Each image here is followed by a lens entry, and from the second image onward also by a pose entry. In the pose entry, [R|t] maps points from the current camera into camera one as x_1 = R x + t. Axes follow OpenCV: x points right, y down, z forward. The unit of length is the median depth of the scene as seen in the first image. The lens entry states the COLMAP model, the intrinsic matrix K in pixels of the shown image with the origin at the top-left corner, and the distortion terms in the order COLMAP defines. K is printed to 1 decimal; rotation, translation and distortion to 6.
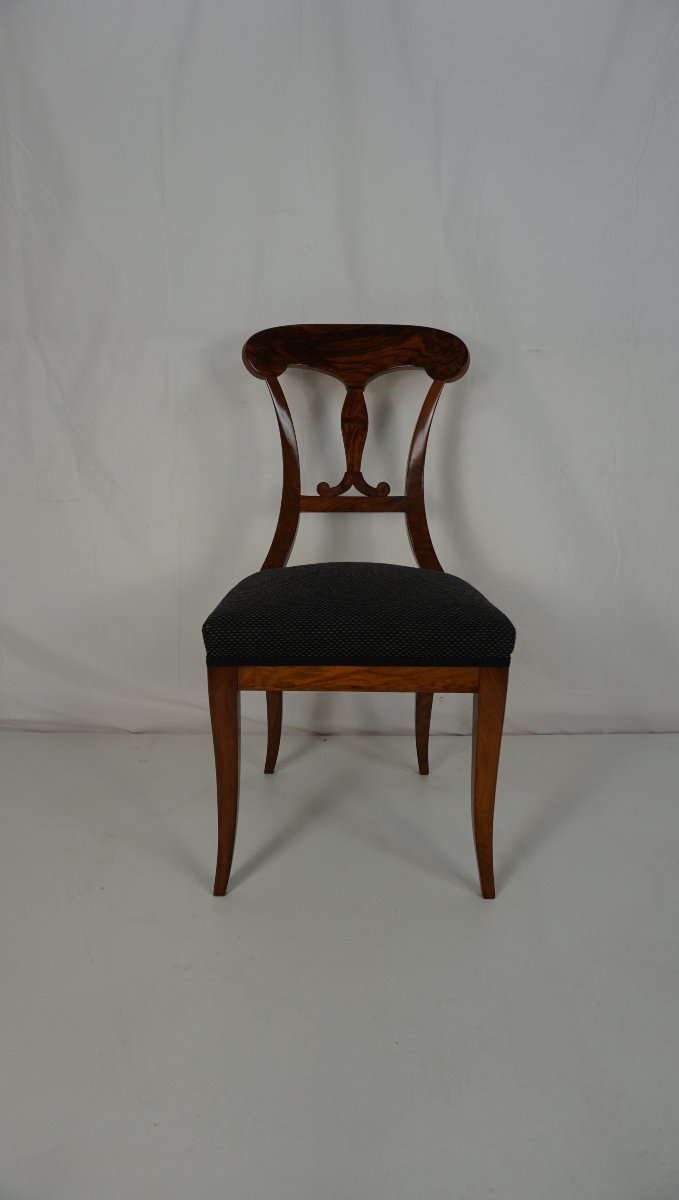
lens RADIAL K [[809.1, 0, 340.6], [0, 809.1, 595.3], [0, 0, 1]] dist [-0.047280, 0.038605]
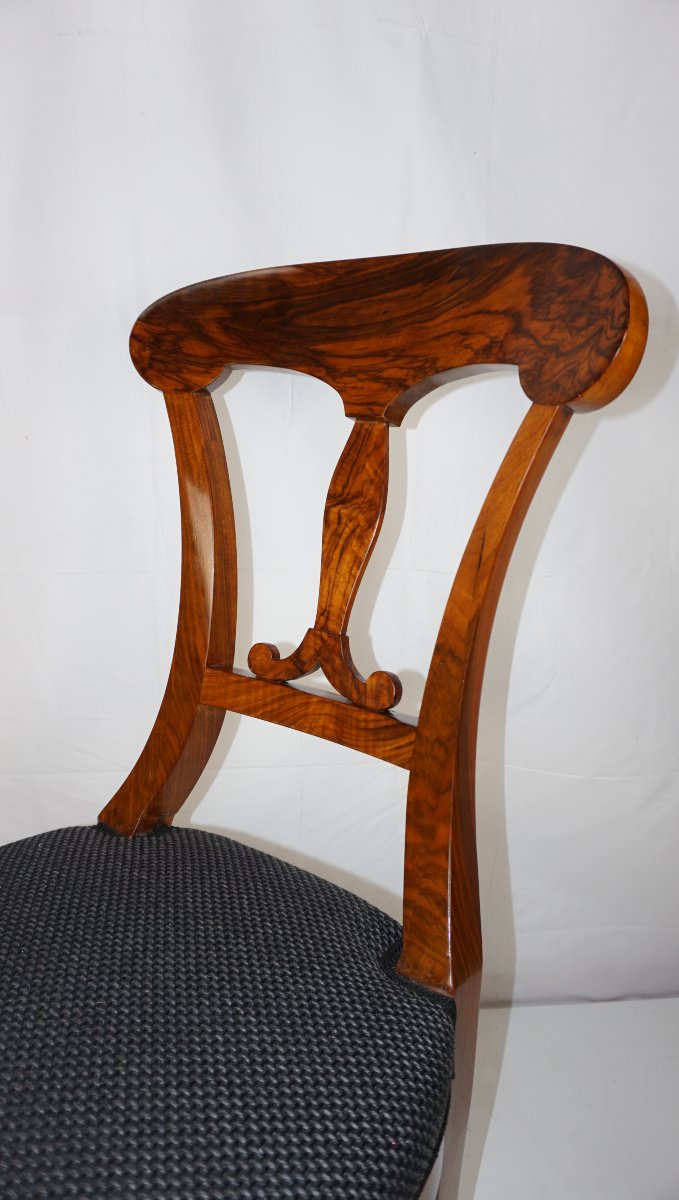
lens RADIAL K [[809.1, 0, 340.6], [0, 809.1, 595.3], [0, 0, 1]] dist [-0.047280, 0.038605]
pose [[0.803535, 0.149777, -0.576106, 0.253891], [-0.134772, 0.988471, 0.069009, -0.202303], [0.579799, 0.022191, 0.814457, 0.689641]]
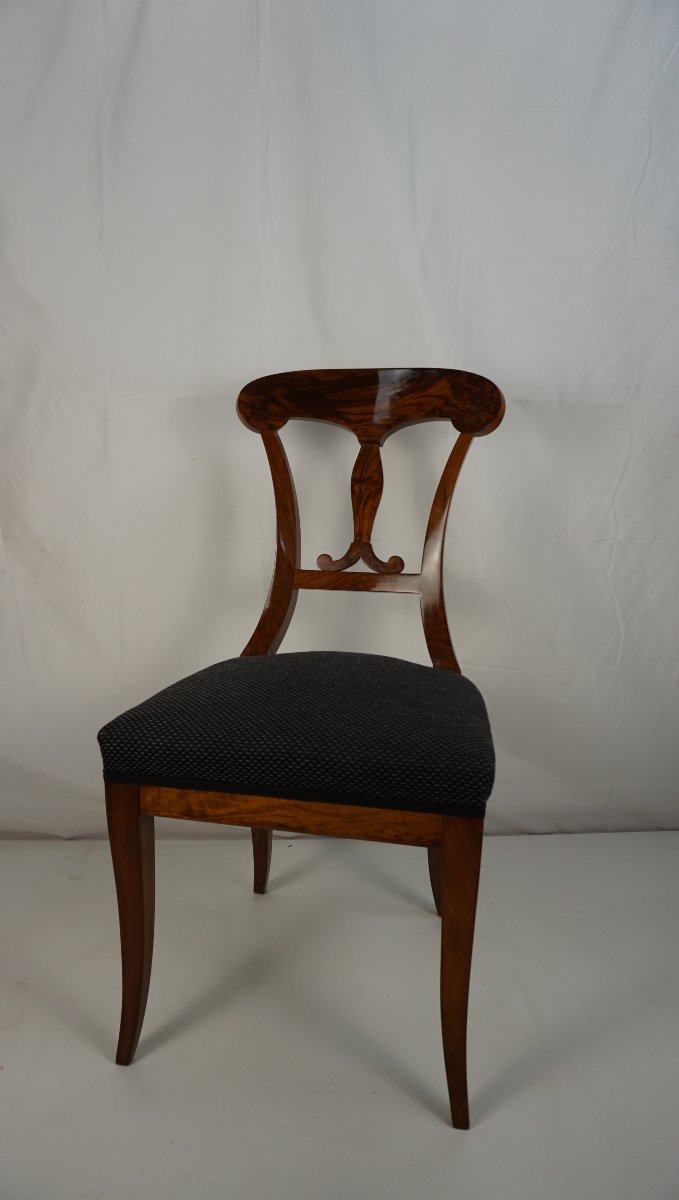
lens RADIAL K [[809.1, 0, 340.6], [0, 809.1, 595.3], [0, 0, 1]] dist [-0.047280, 0.038605]
pose [[0.976254, 0.037289, -0.213395, 0.177734], [-0.052016, 0.996605, -0.063817, -0.045431], [0.210291, 0.073402, 0.974879, 0.191982]]
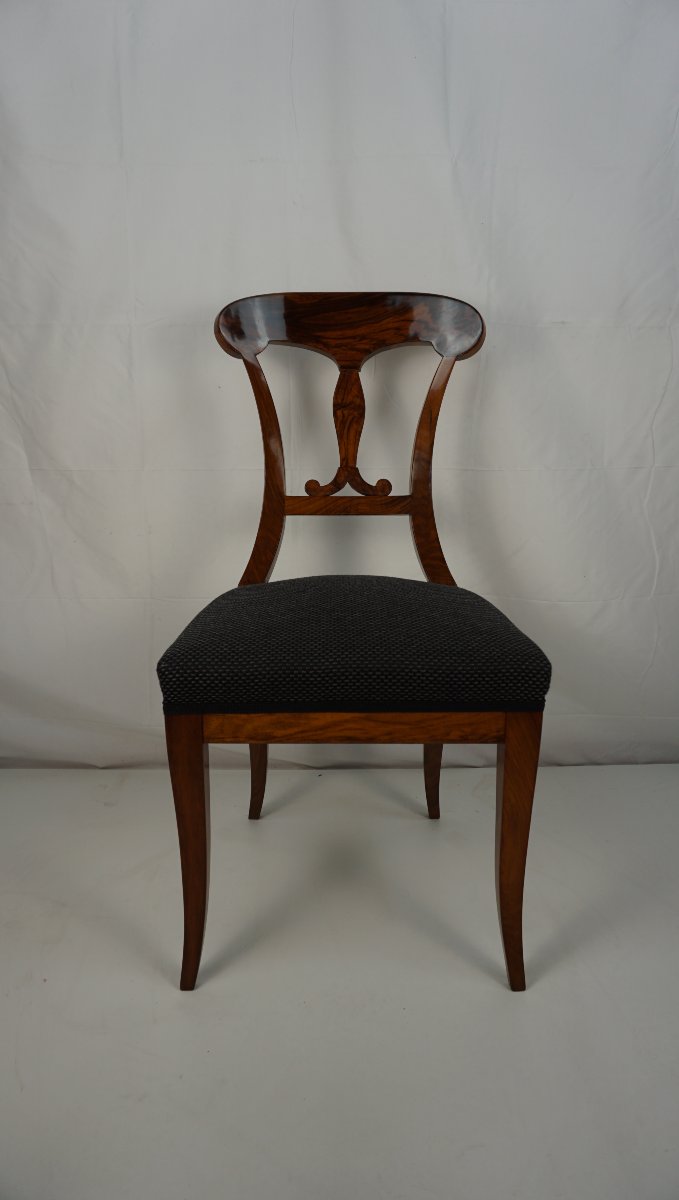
lens RADIAL K [[809.1, 0, 340.6], [0, 809.1, 595.3], [0, 0, 1]] dist [-0.047280, 0.038605]
pose [[0.999948, -0.009602, -0.003568, 0.009883], [0.009629, 0.999924, 0.007639, -0.026059], [0.003494, -0.007673, 0.999964, 0.158198]]
